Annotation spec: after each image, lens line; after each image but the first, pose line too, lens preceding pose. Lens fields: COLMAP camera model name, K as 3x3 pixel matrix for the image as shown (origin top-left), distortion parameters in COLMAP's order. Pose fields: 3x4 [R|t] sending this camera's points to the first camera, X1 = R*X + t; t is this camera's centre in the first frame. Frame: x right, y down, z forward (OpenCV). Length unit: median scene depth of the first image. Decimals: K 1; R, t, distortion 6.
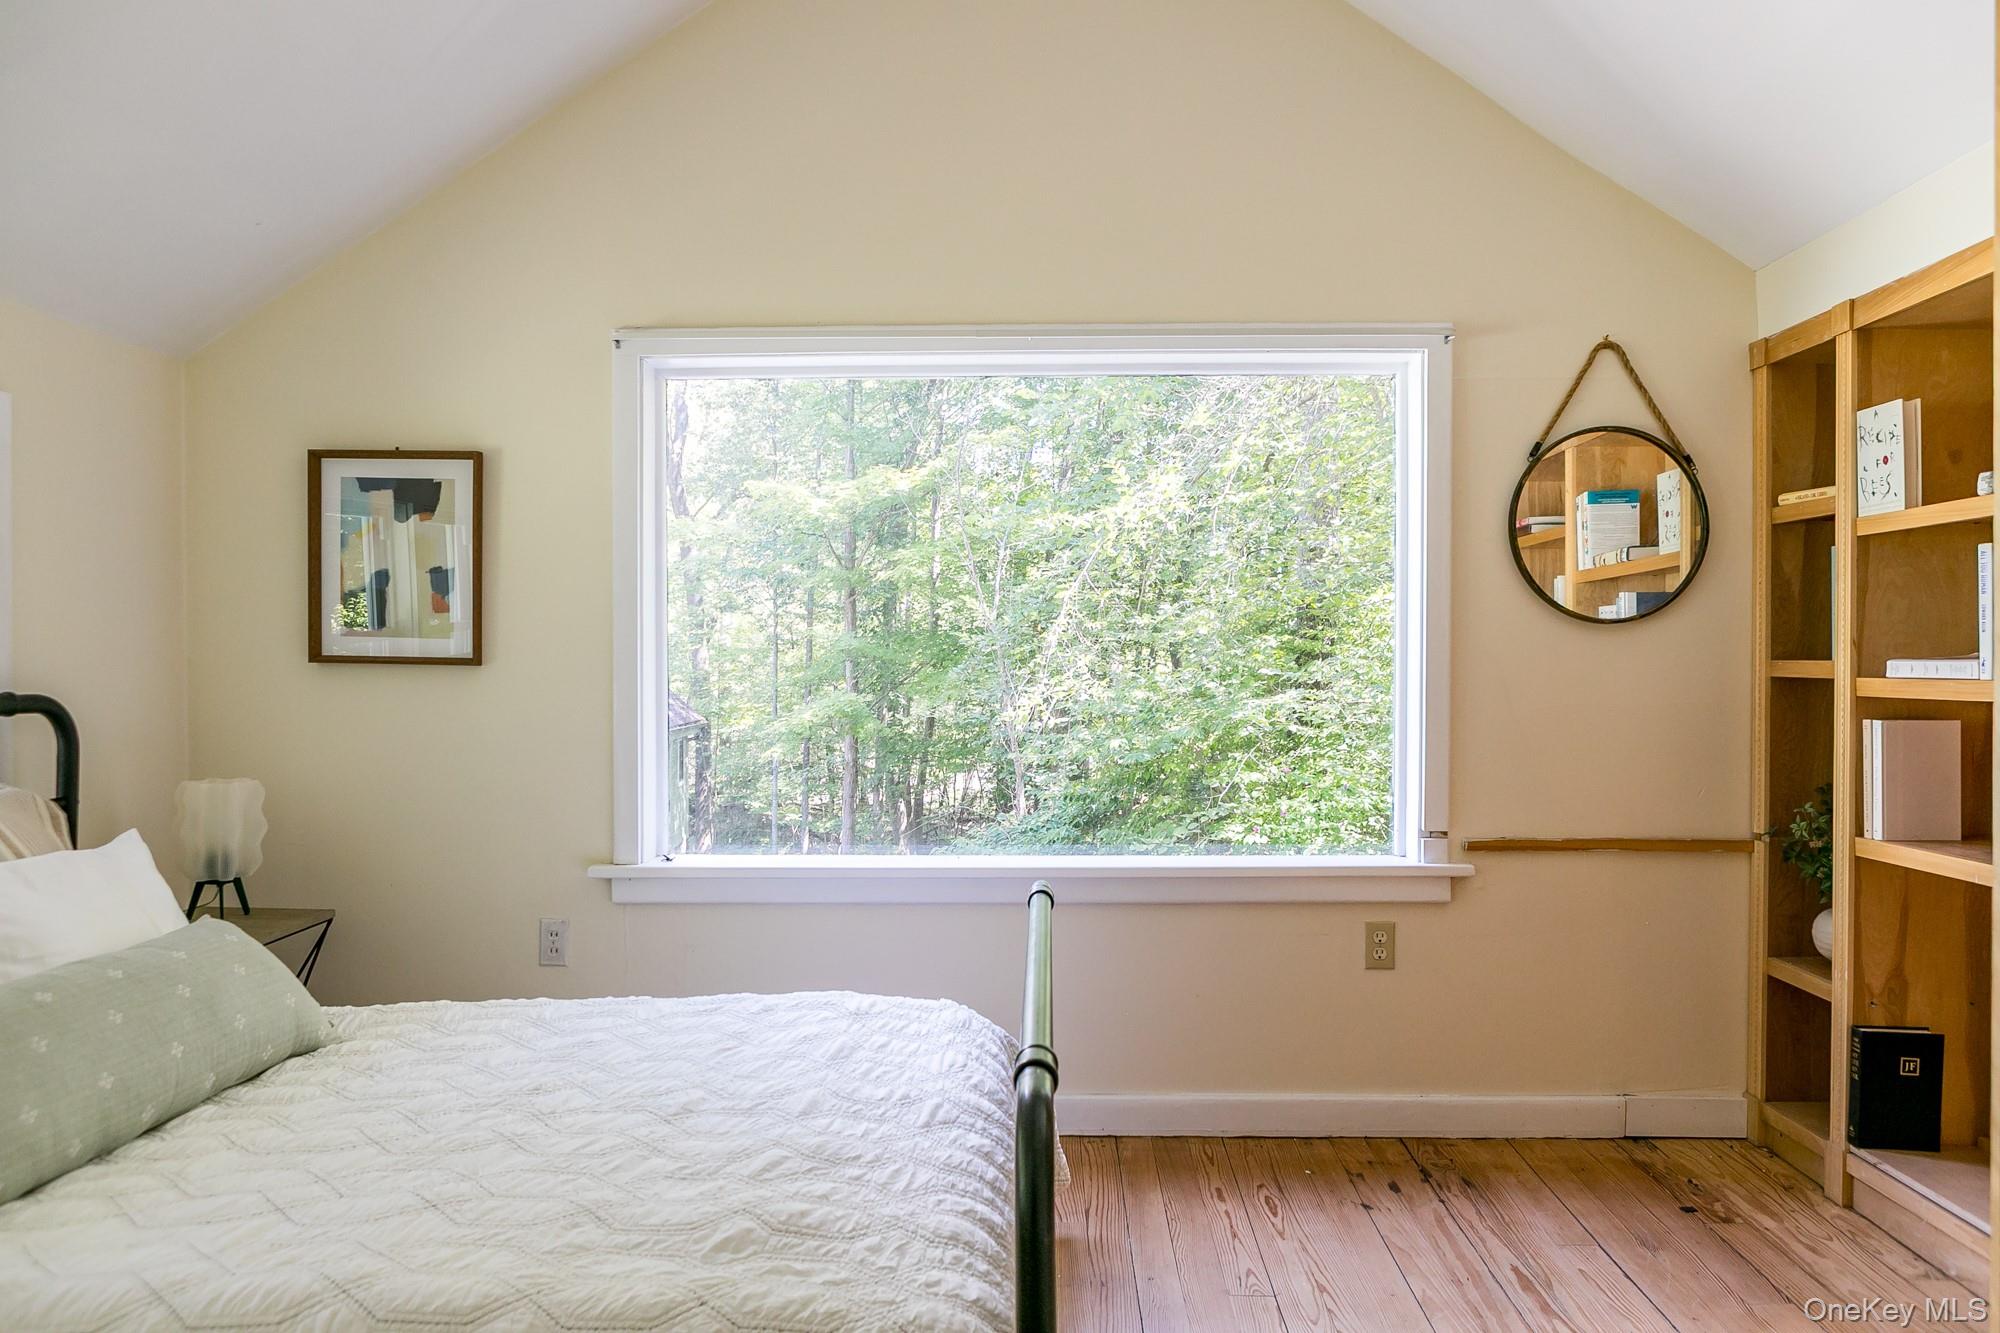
lens RADIAL K [[1385.9, 0, 1031.1], [0, 1385.9, 670.2], [0, 0, 1]] dist [-0.019292, 0.040953]
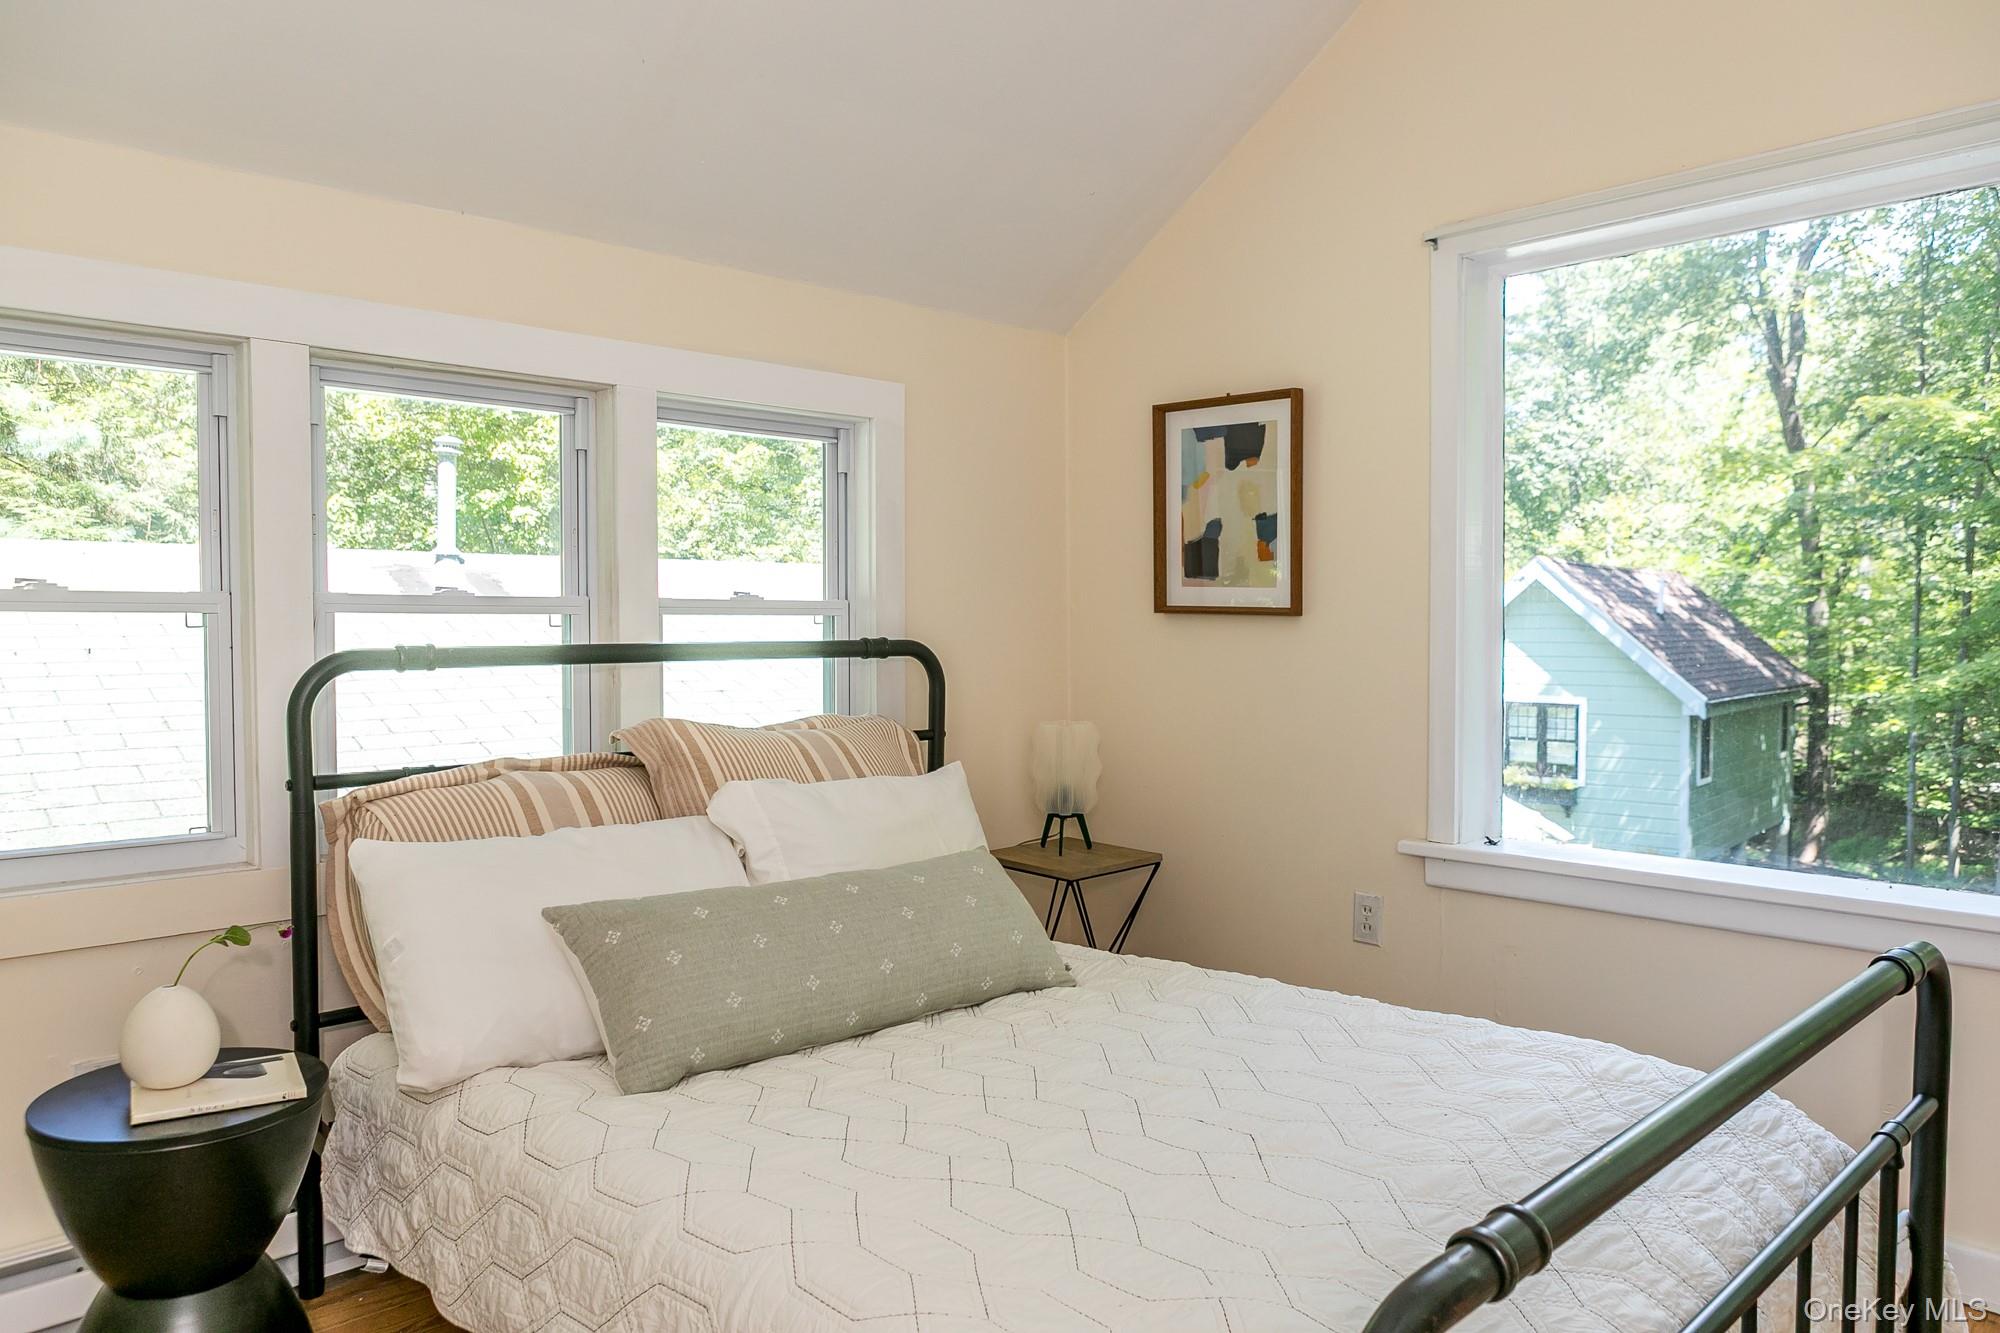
lens RADIAL K [[1385.9, 0, 1031.1], [0, 1385.9, 670.2], [0, 0, 1]] dist [-0.019292, 0.040953]
pose [[0.705531, 0.028481, -0.708106, 0.145849], [-0.005481, 0.999382, 0.034735, 0.001887], [0.708658, -0.020626, 0.705251, 0.203193]]
